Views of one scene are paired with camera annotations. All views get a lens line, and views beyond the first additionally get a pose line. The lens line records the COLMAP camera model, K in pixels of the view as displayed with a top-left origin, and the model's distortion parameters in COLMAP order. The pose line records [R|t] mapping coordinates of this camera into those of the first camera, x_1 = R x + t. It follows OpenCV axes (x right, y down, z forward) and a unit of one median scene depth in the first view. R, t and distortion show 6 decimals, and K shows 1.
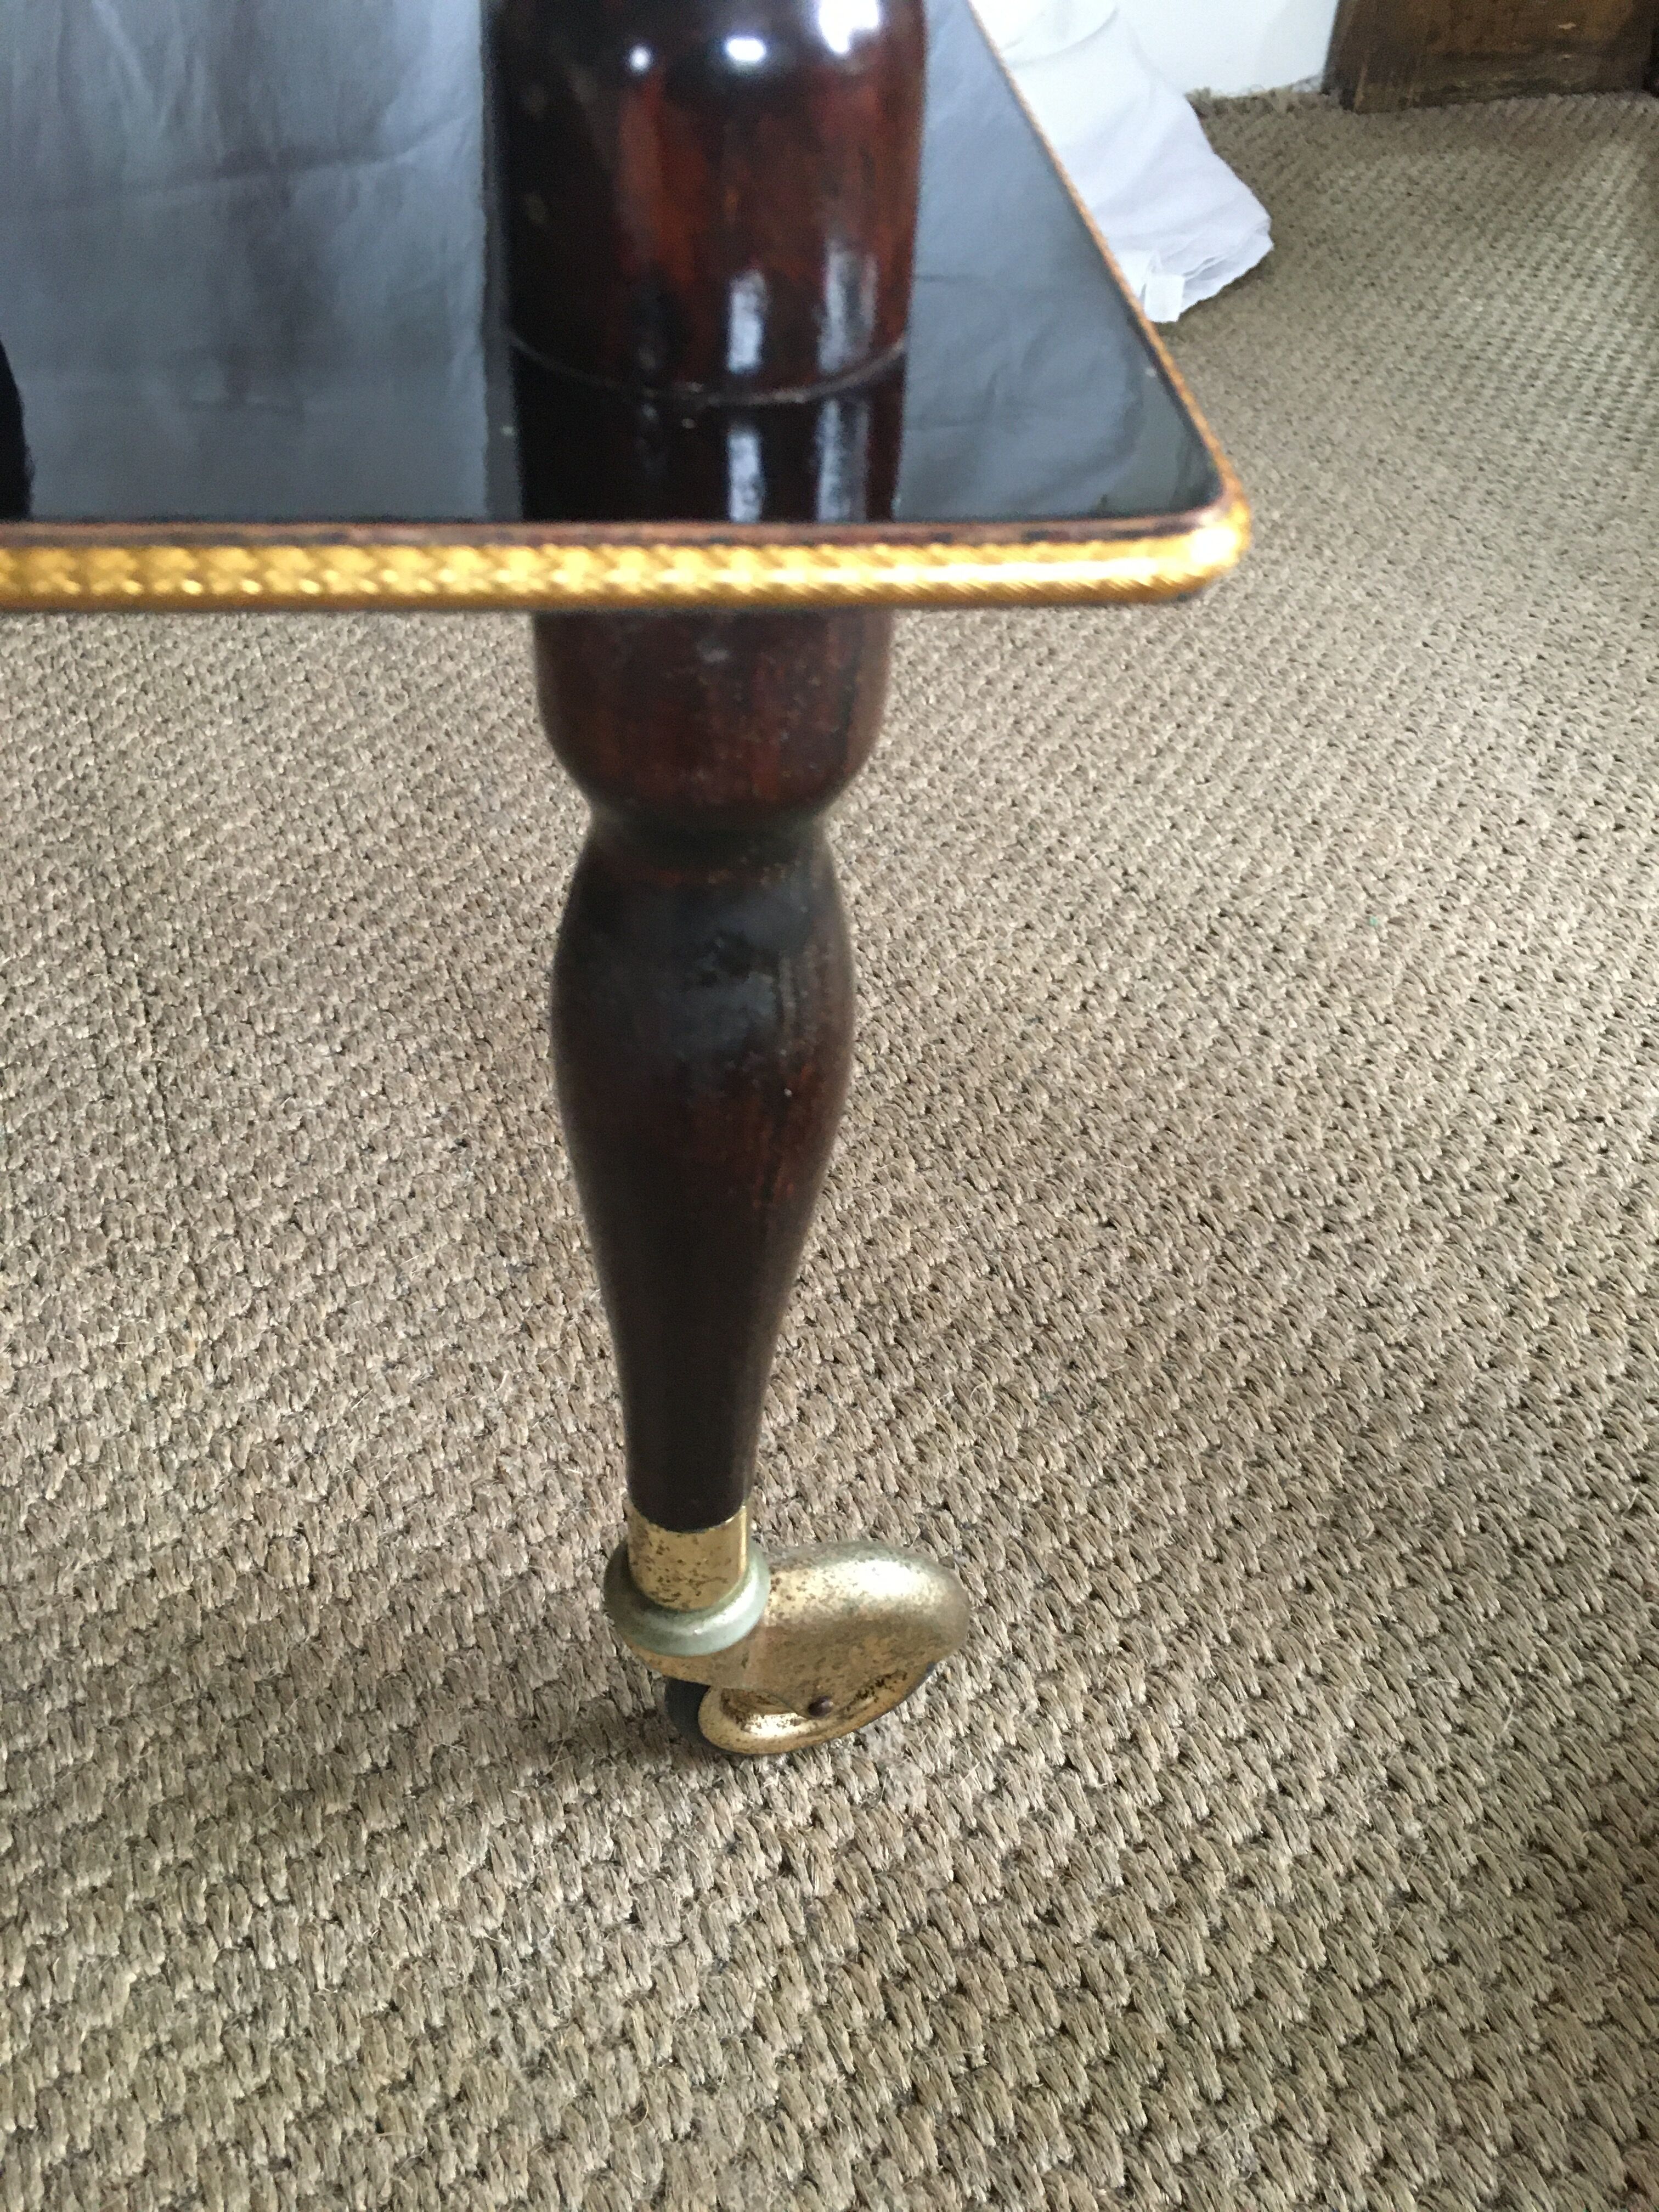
lens RADIAL K [[1884.8, 0, 836.4], [0, 1884.8, 1110.4], [0, 0, 1]] dist [0.074976, -0.106682]
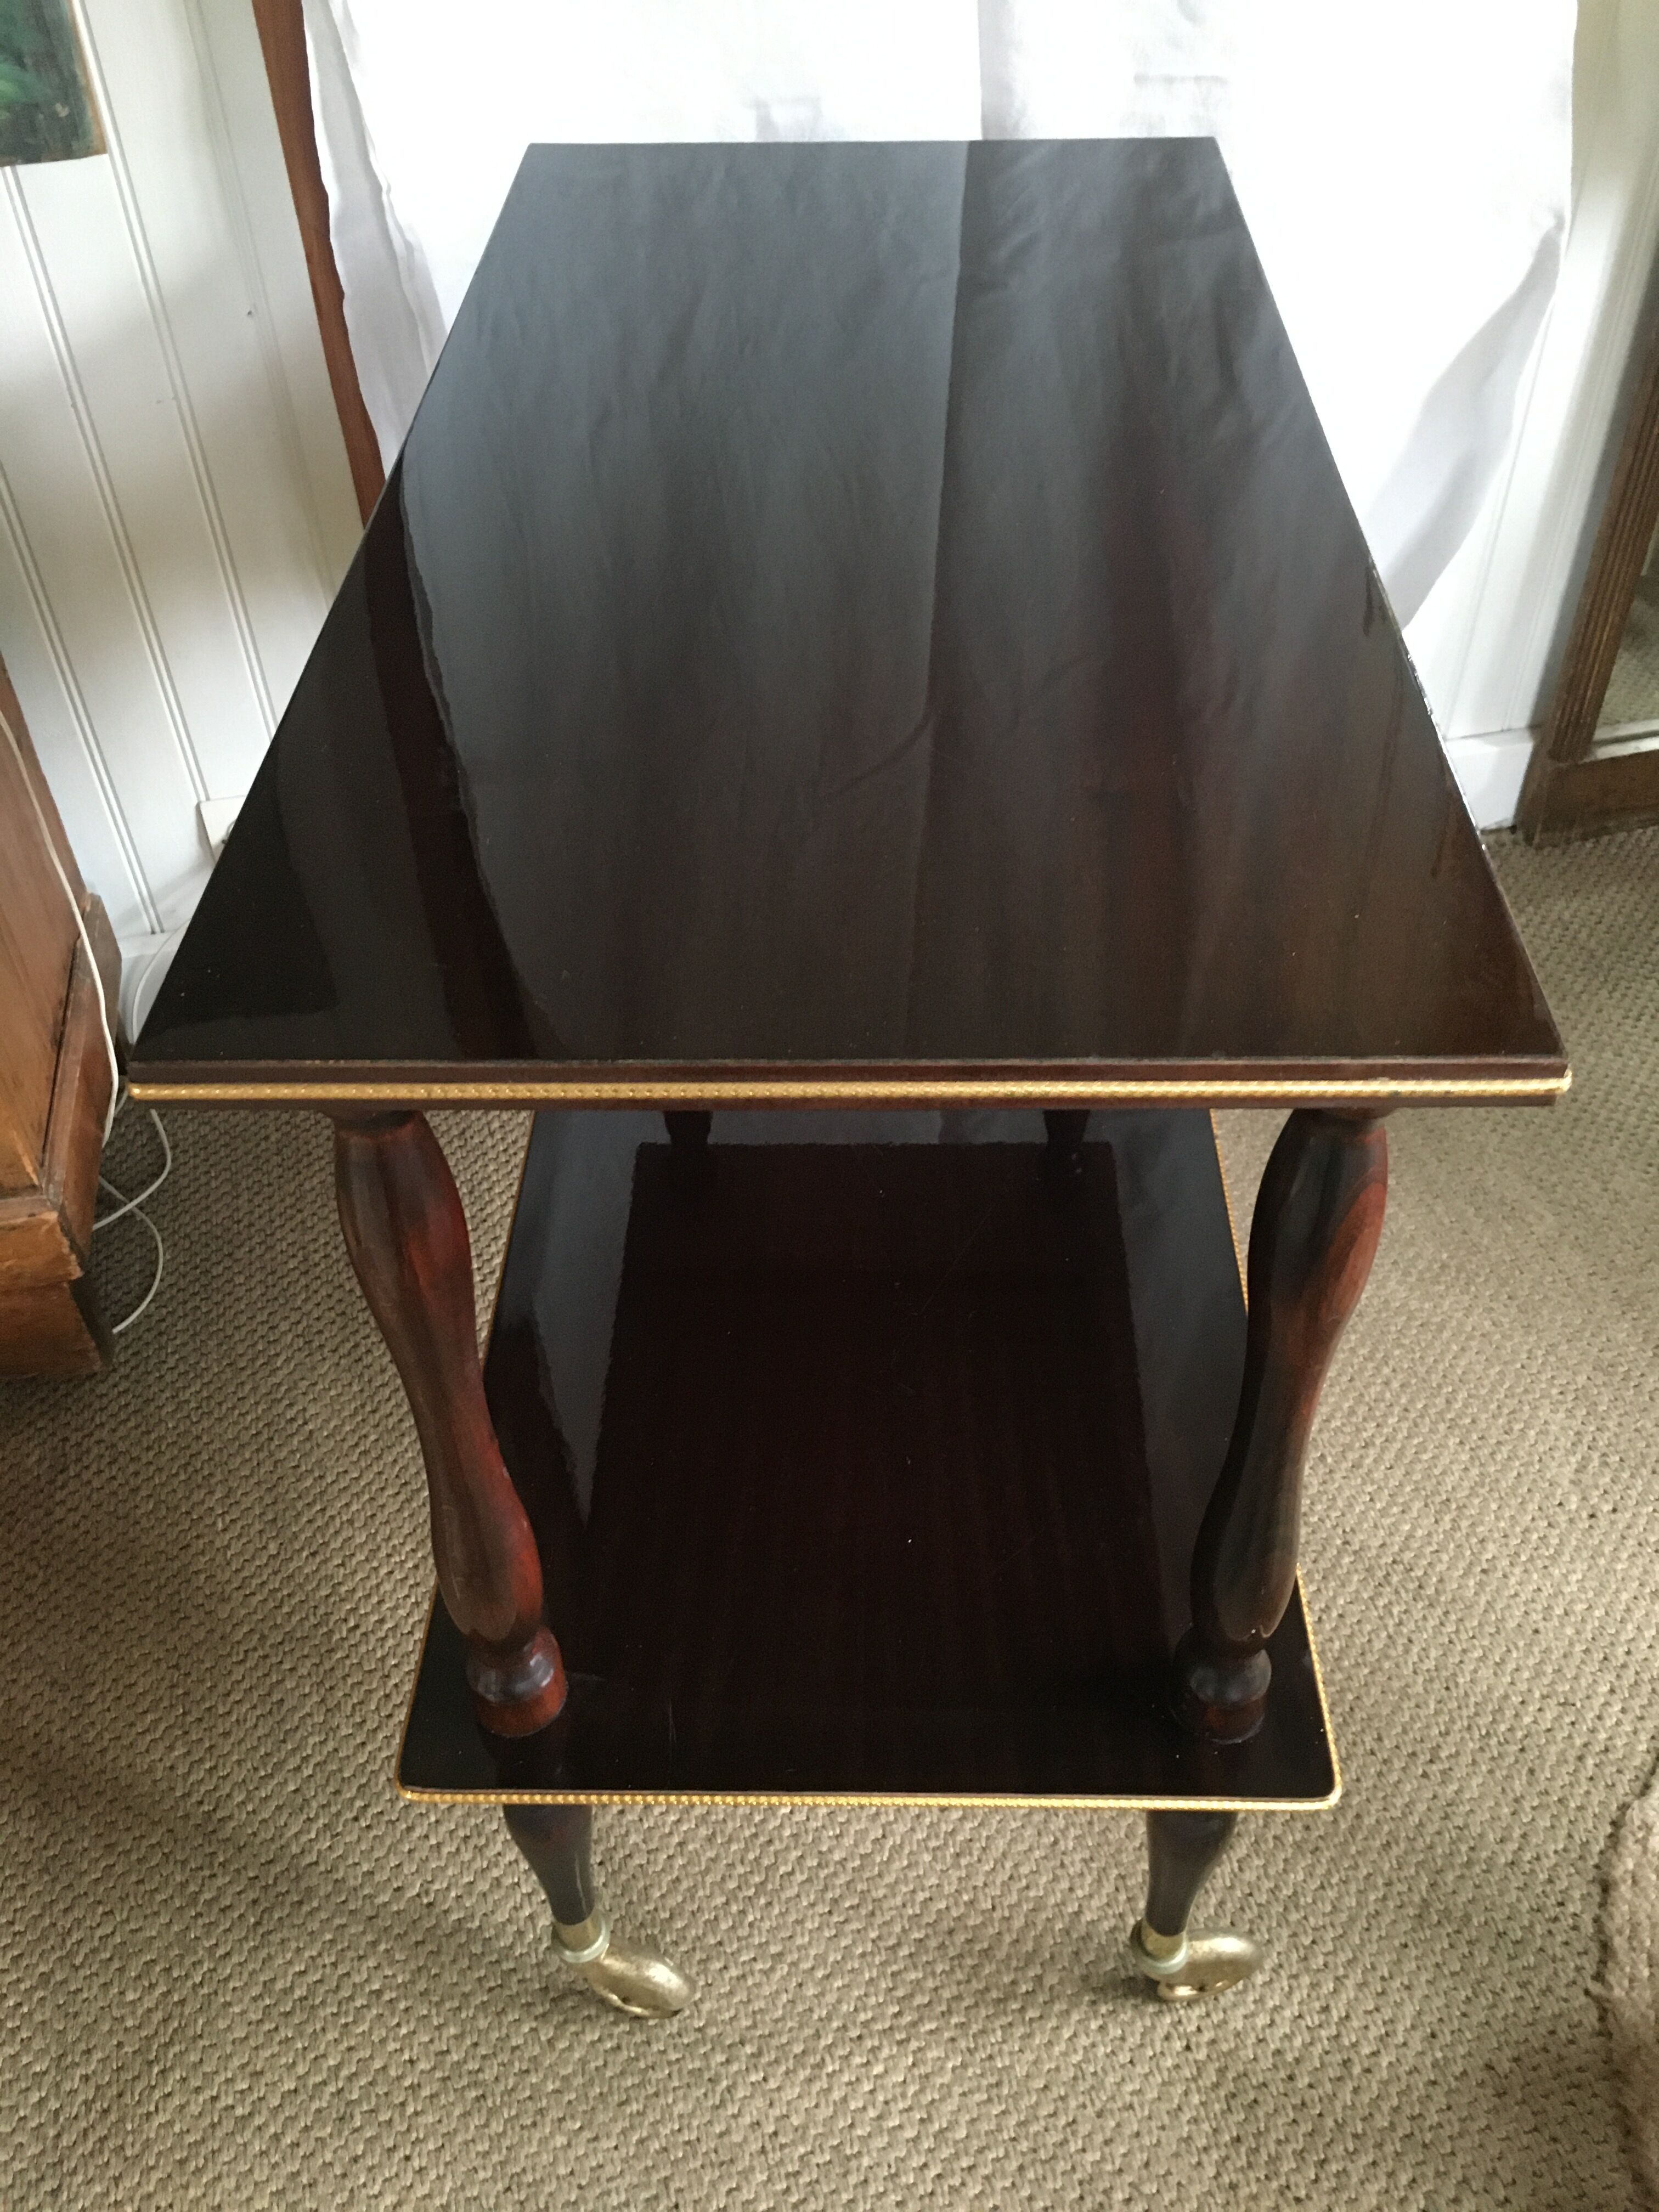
lens RADIAL K [[1884.8, 0, 834.4], [0, 1884.8, 1105.2], [0, 0, 1]] dist [0.074976, -0.106682]
pose [[0.990034, 0.032058, -0.137133, -0.157481], [-0.035301, 0.999150, -0.021280, -0.685676], [0.136334, 0.025909, 0.990324, -1.414094]]
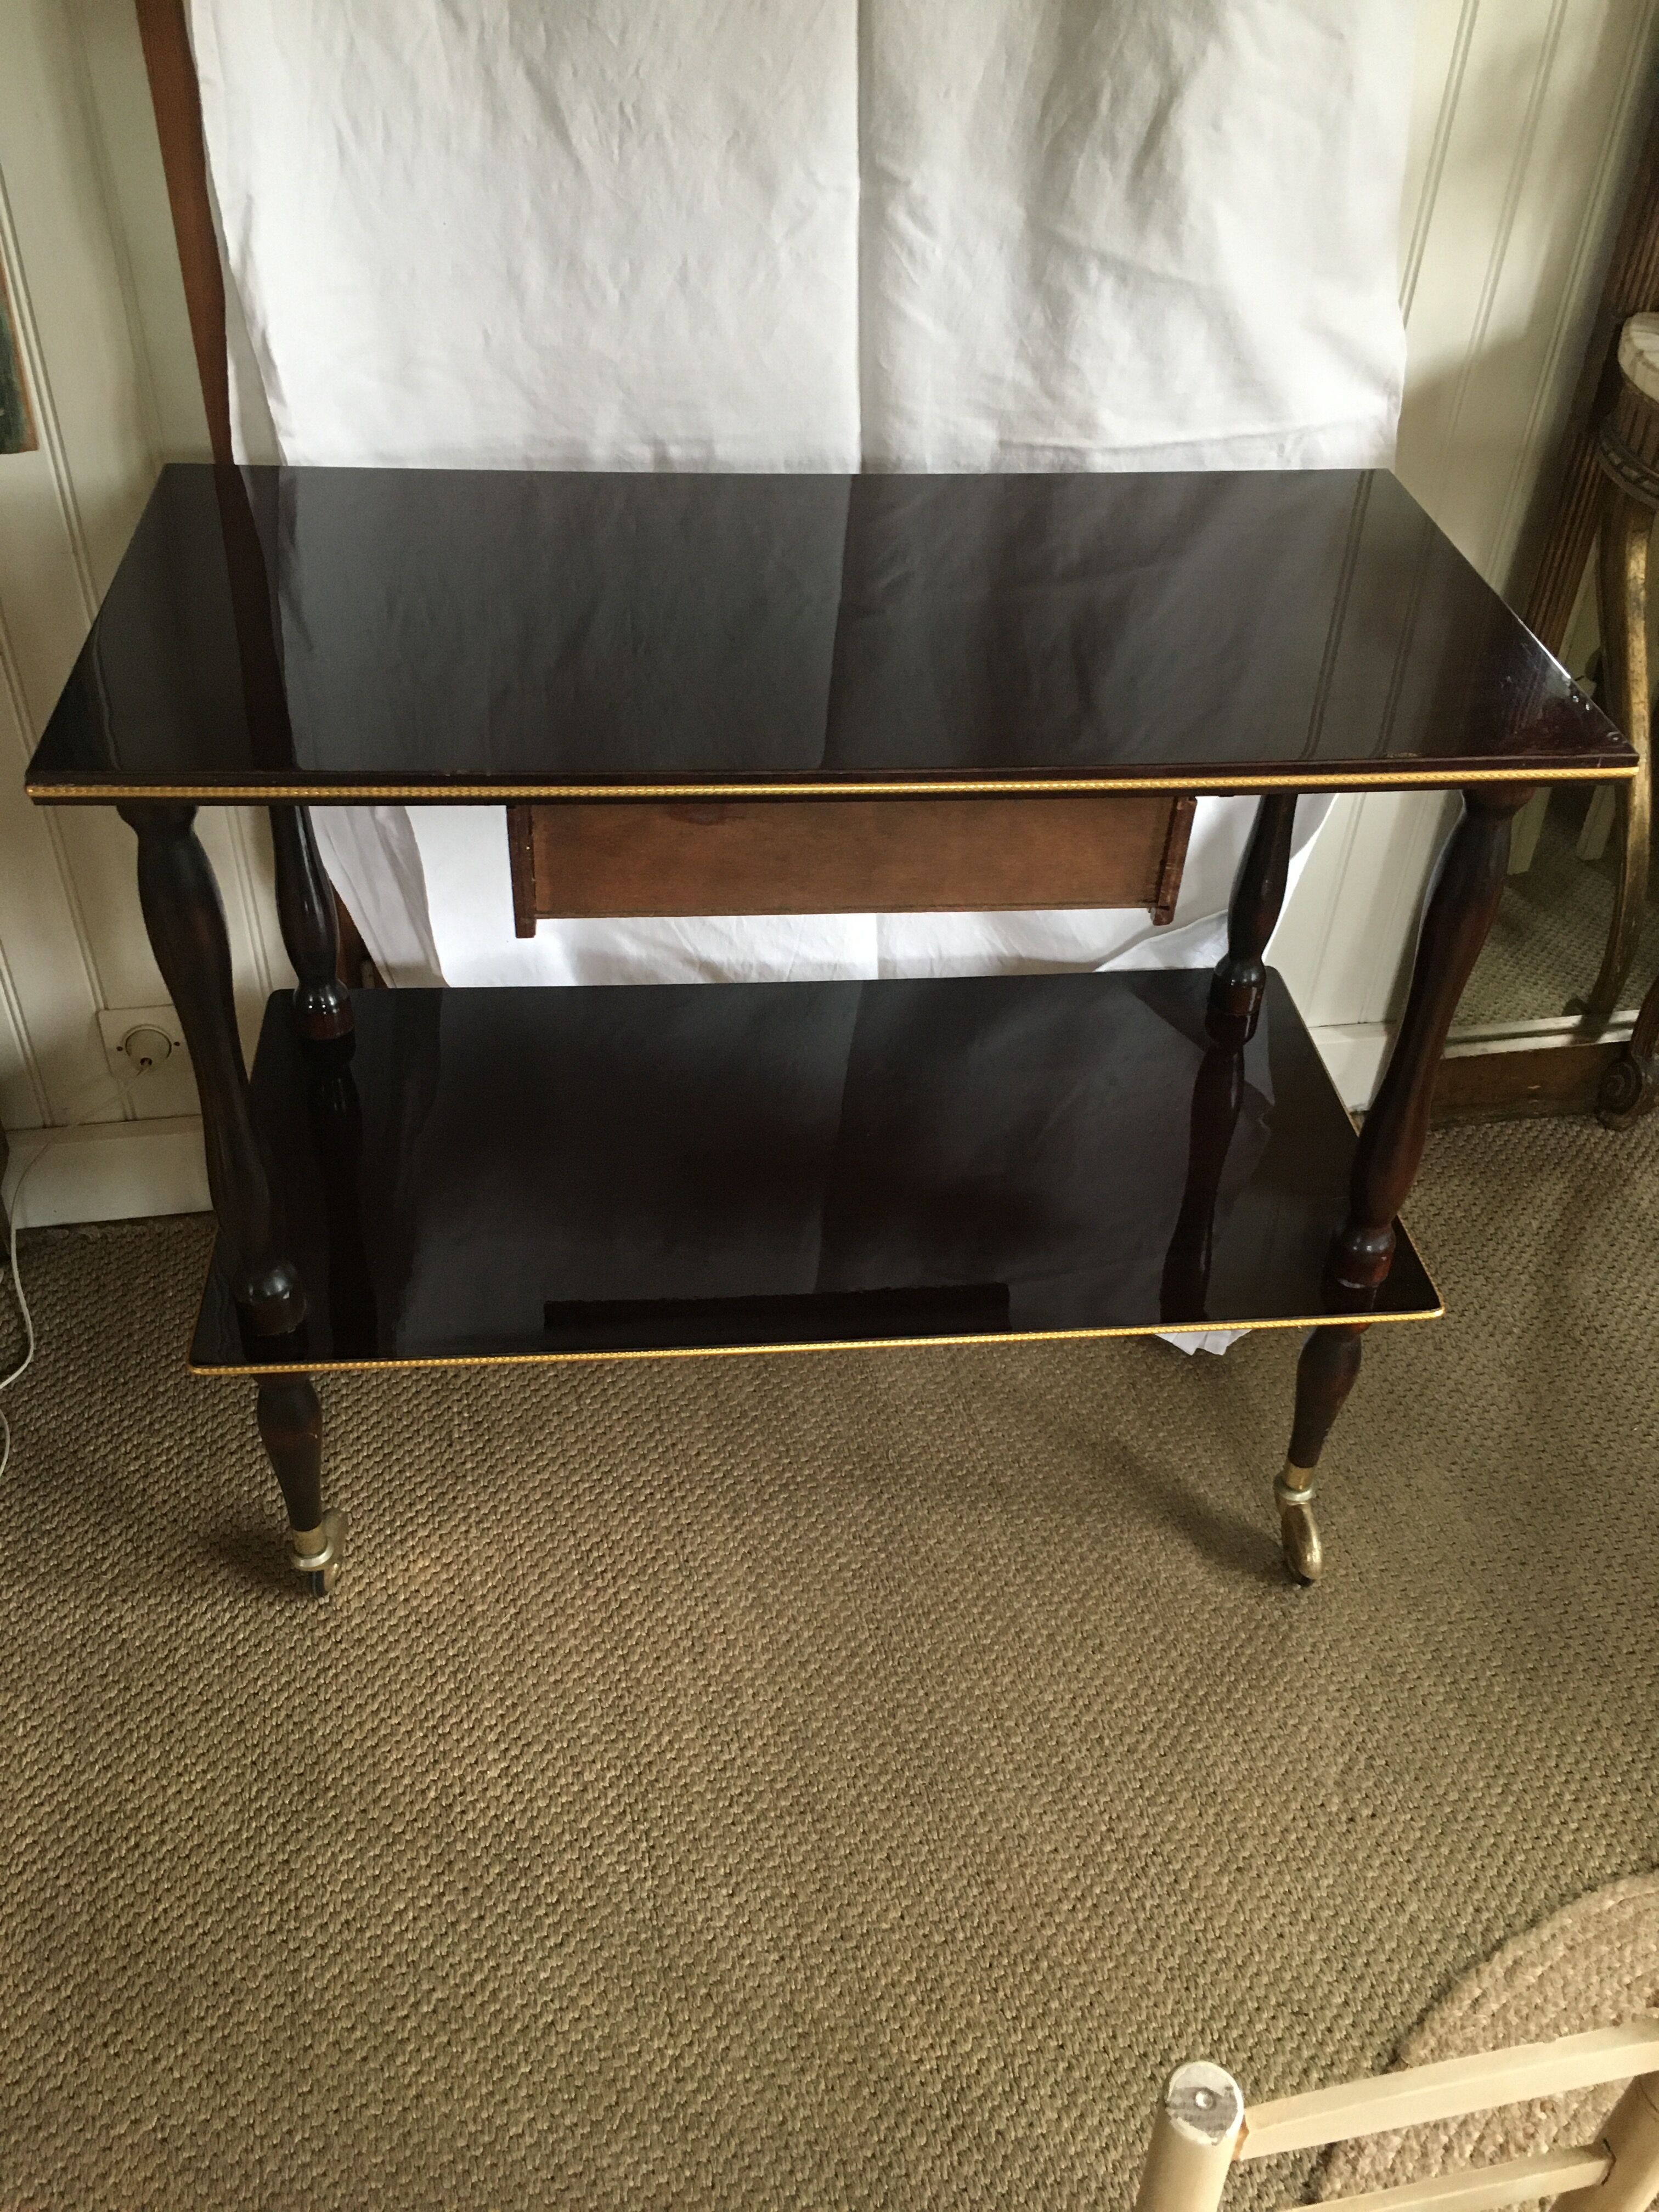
lens RADIAL K [[1884.8, 0, 833.3], [0, 1884.8, 1098.6], [0, 0, 1]] dist [0.074976, -0.106682]
pose [[0.985807, 0.094559, -0.138721, 0.093920], [-0.109267, 0.988709, -0.102546, -0.871439], [0.127458, 0.116248, 0.985008, -1.537883]]
